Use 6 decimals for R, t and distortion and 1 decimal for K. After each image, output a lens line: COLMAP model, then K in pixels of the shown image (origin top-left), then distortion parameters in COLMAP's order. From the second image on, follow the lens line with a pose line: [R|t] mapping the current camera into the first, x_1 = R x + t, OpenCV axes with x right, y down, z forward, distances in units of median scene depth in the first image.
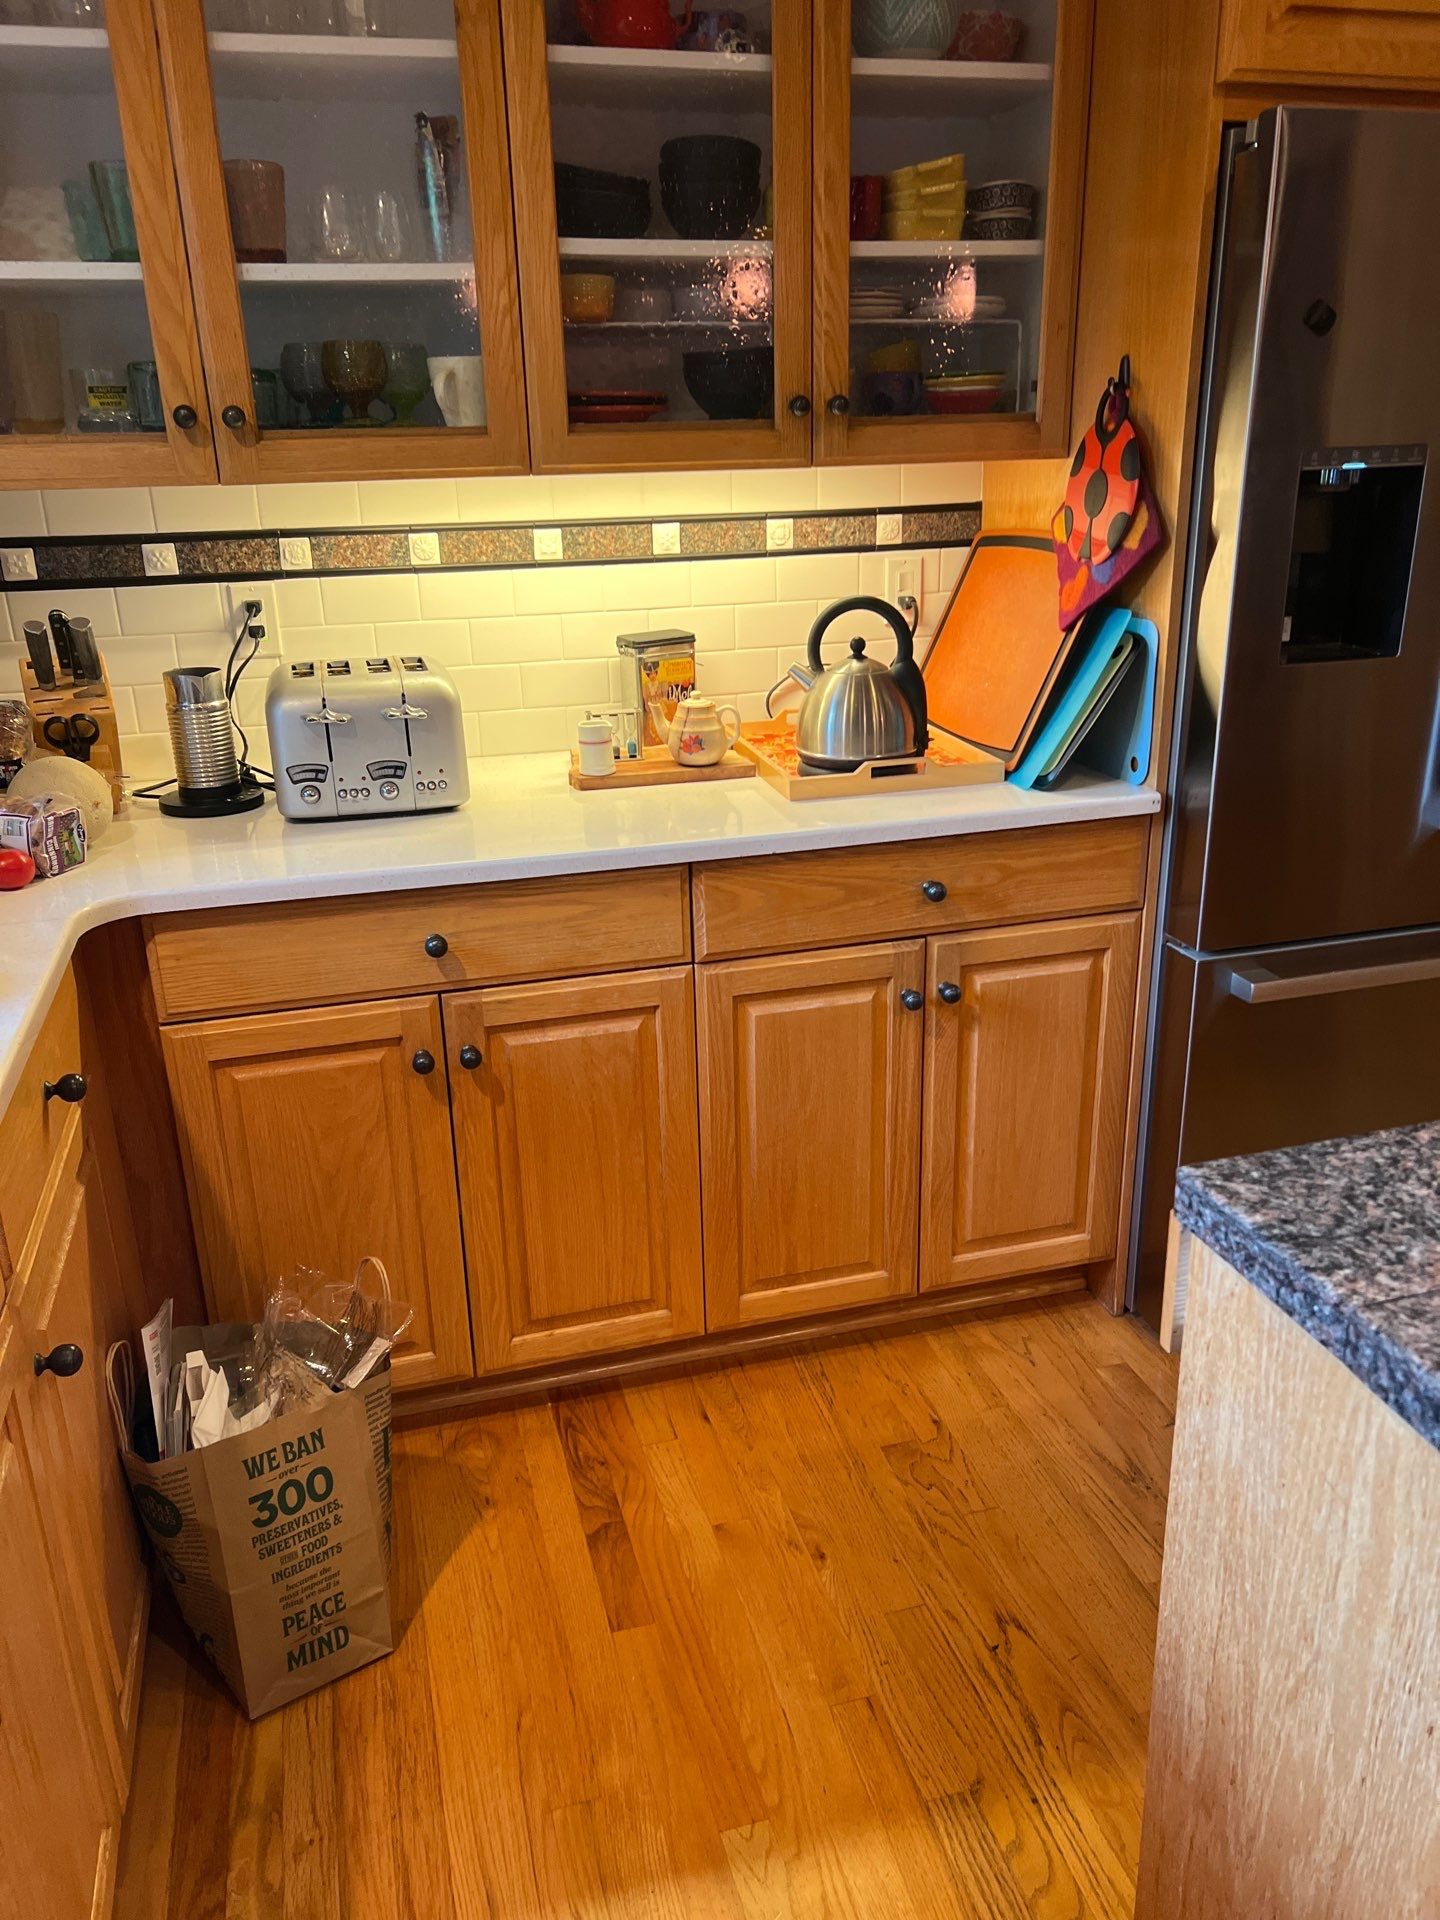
lens RADIAL K [[1456.1, 0, 713.6], [0, 1456.1, 966.9], [0, 0, 1]] dist [0.037150, -0.045351]
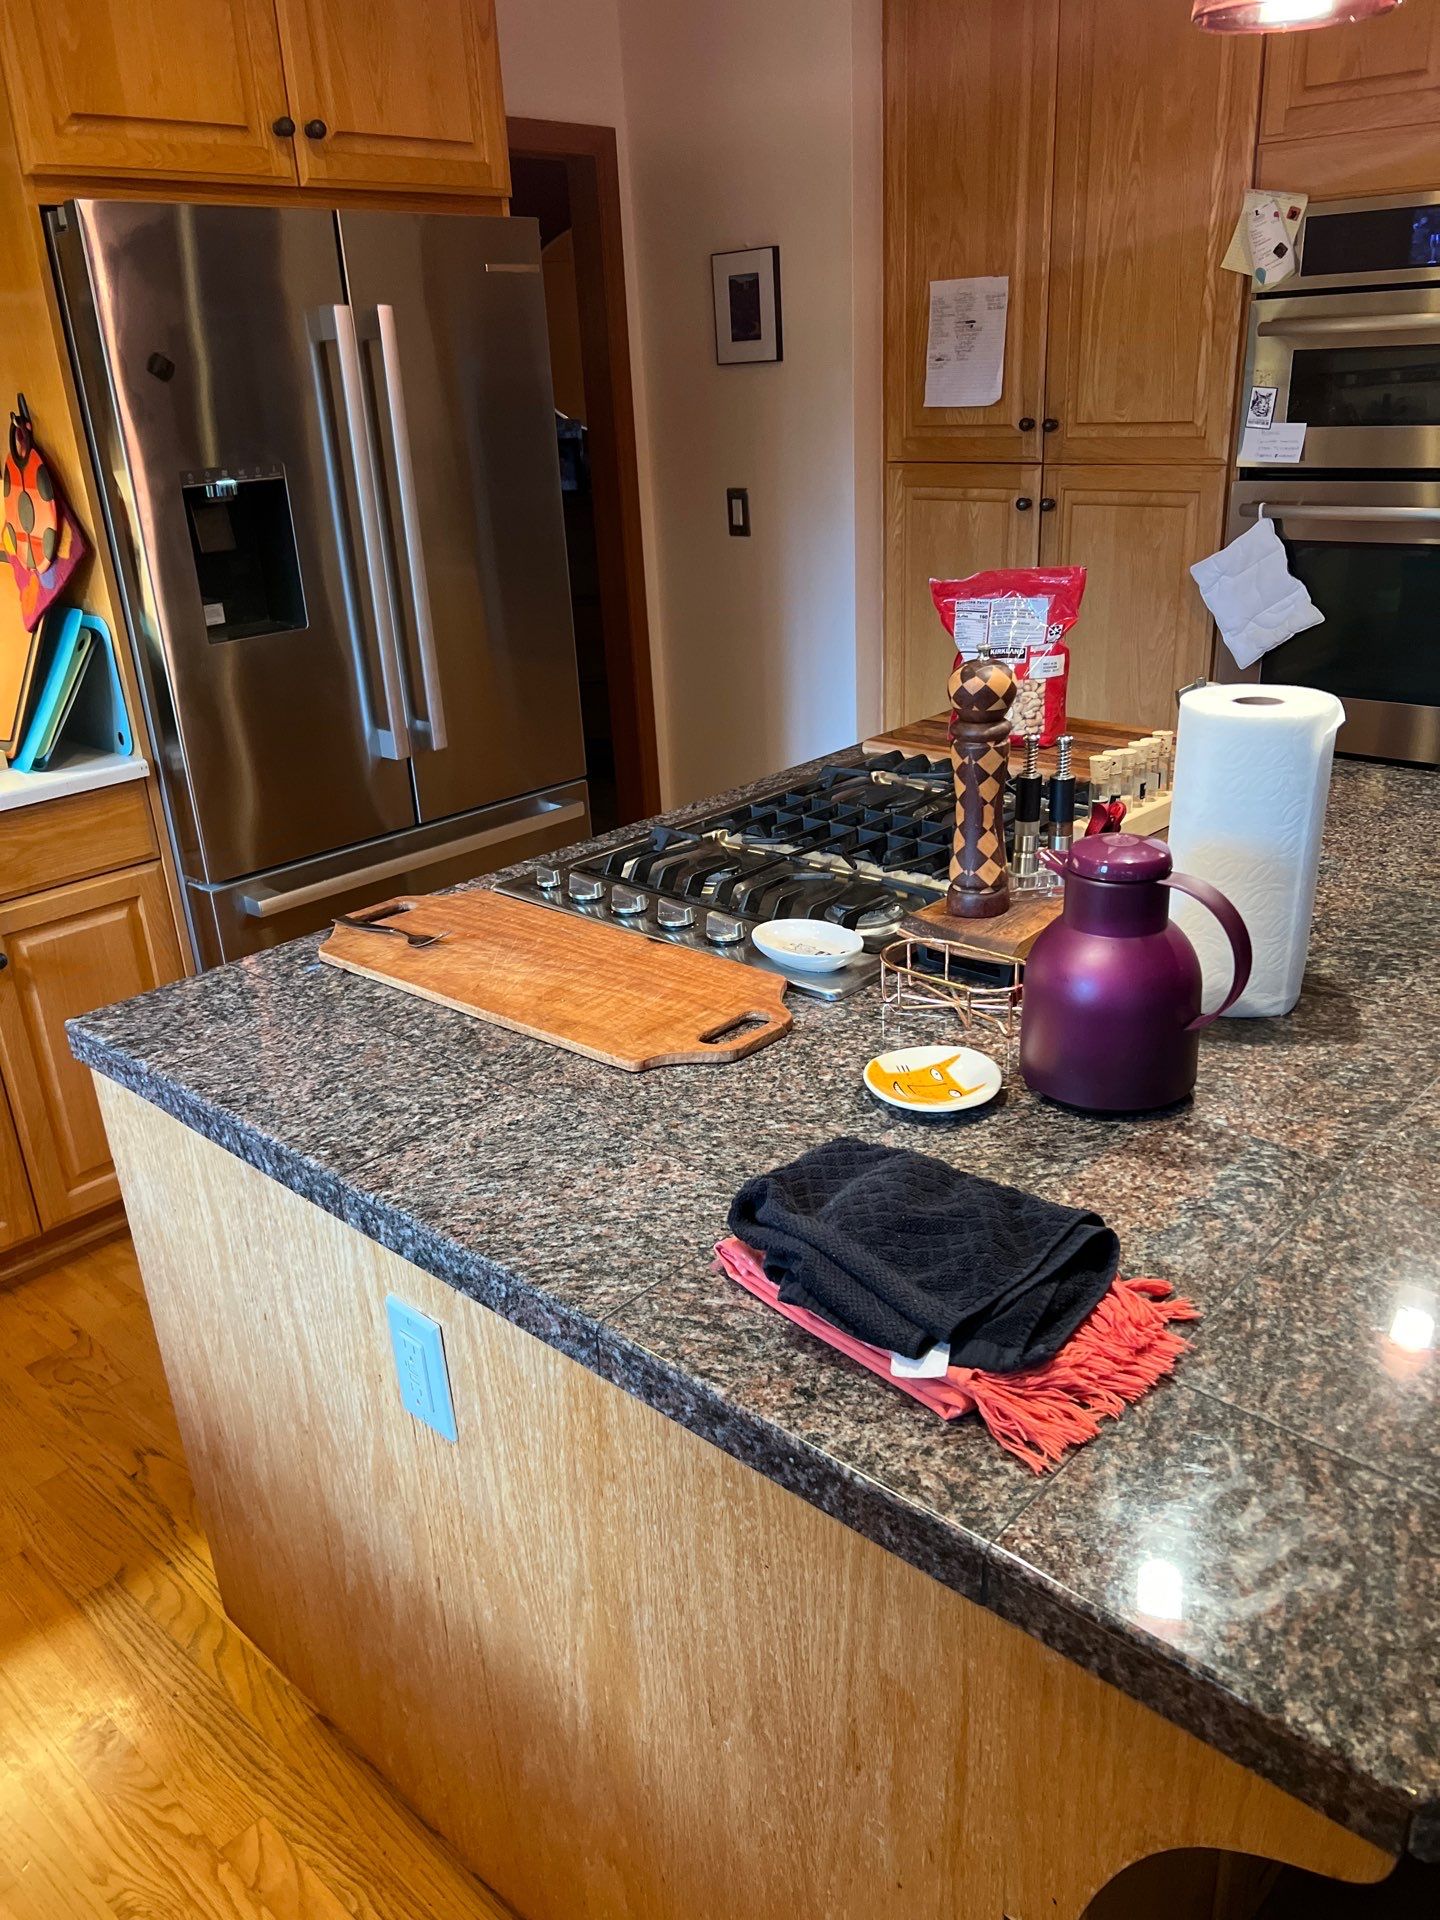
lens RADIAL K [[1456.1, 0, 720.9], [0, 1456.1, 965.2], [0, 0, 1]] dist [0.037150, -0.045351]
pose [[0.849969, -0.212442, 0.482101, 0.093109], [0.204423, 0.976388, 0.069847, 0.057398], [-0.485556, 0.039185, 0.873327, -0.263311]]
